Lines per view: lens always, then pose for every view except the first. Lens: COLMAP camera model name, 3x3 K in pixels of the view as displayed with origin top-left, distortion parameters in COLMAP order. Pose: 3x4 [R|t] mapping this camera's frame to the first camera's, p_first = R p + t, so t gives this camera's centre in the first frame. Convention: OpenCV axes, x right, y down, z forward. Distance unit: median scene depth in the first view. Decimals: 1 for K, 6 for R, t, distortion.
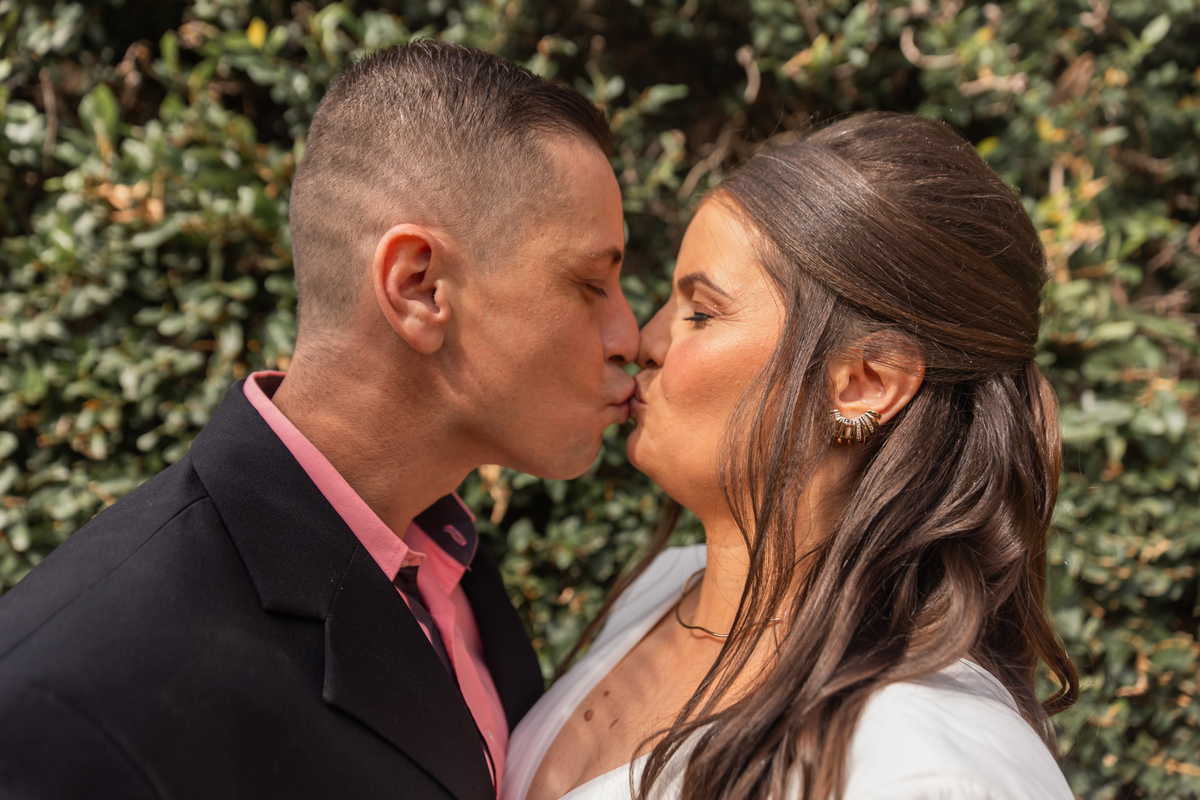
lens RADIAL K [[786.1, 0, 600.0], [0, 786.1, 400.0], [0, 0, 1]] dist [-0.002012, 0.000176]
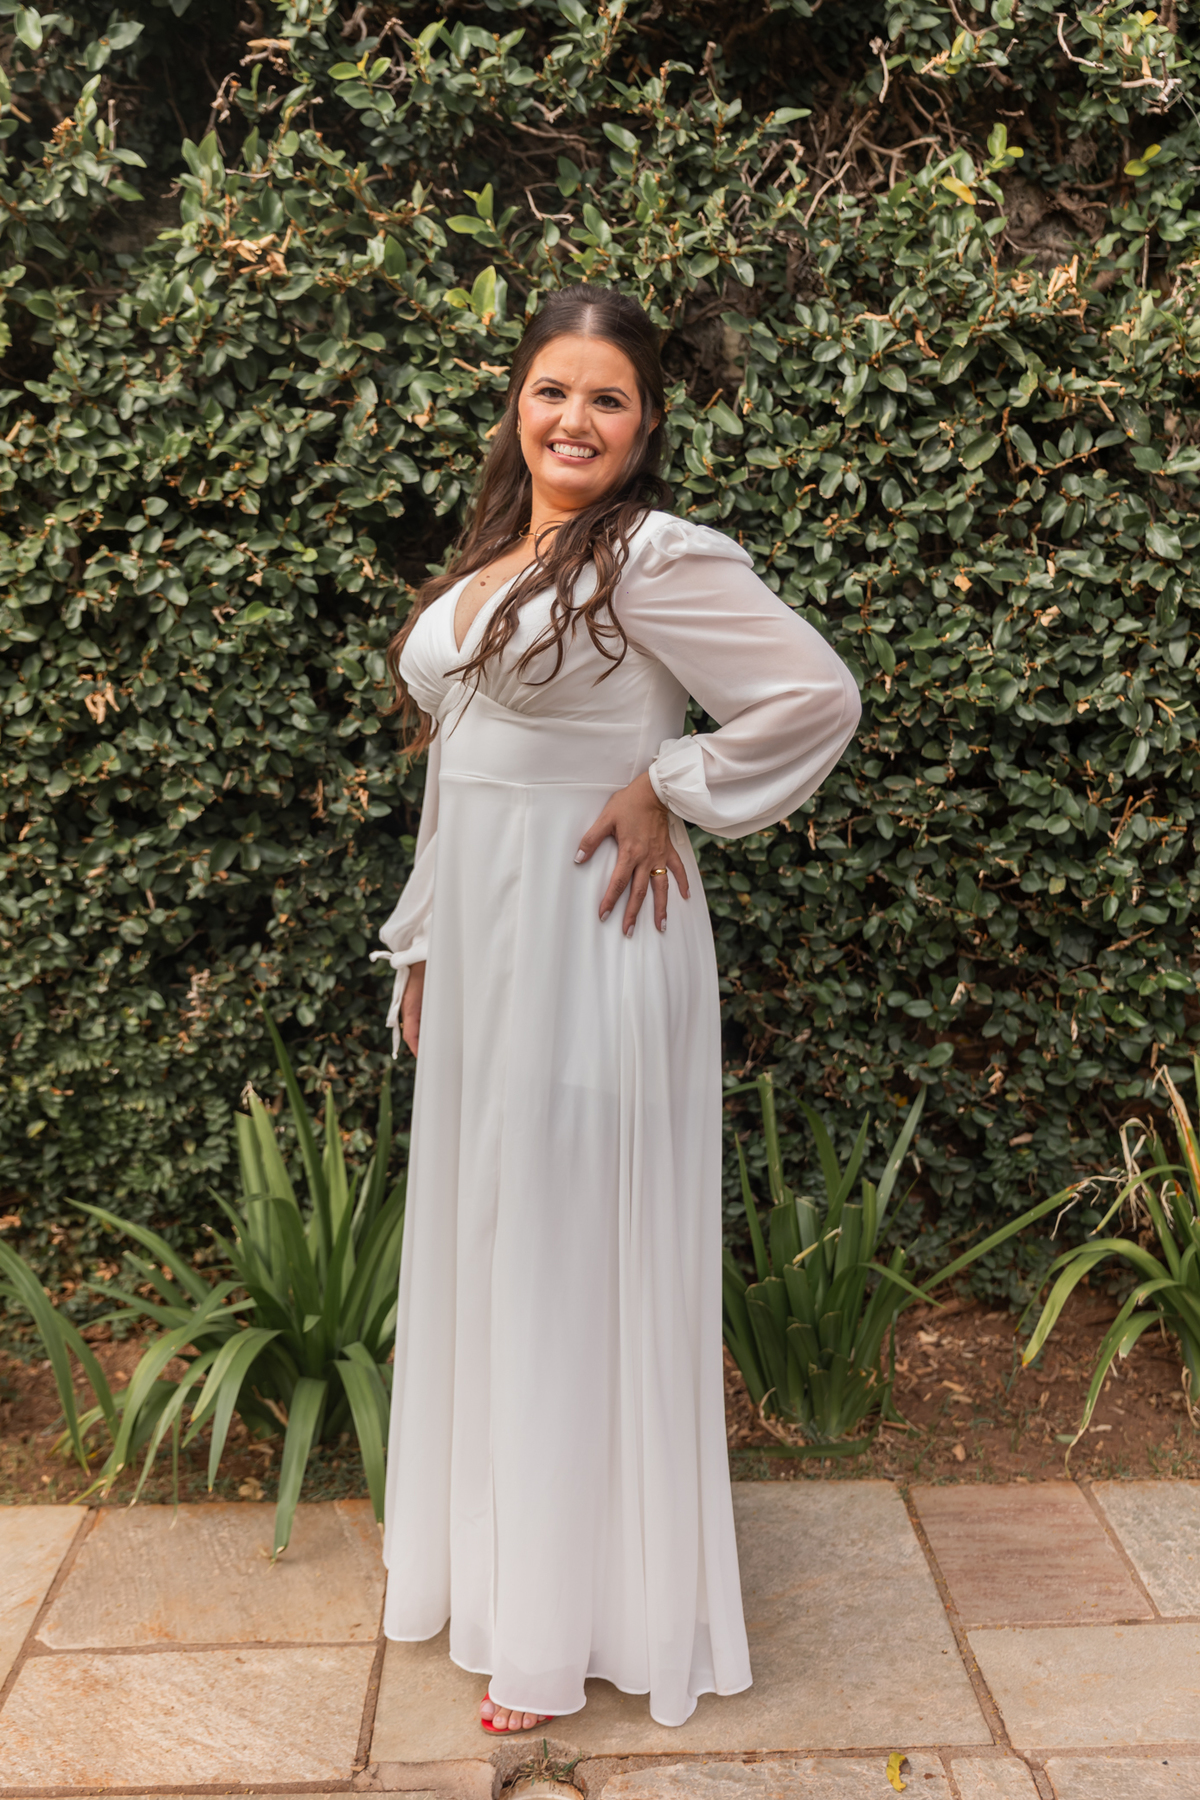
lens RADIAL K [[1787.3, 0, 600.0], [0, 1787.3, 900.0], [0, 0, 1]] dist [0.017220, 0.006030]
pose [[0.999532, -0.027638, 0.013124, -0.210442], [0.024895, 0.984031, 0.176249, 0.160104], [-0.017786, -0.175840, 0.984258, -1.360974]]
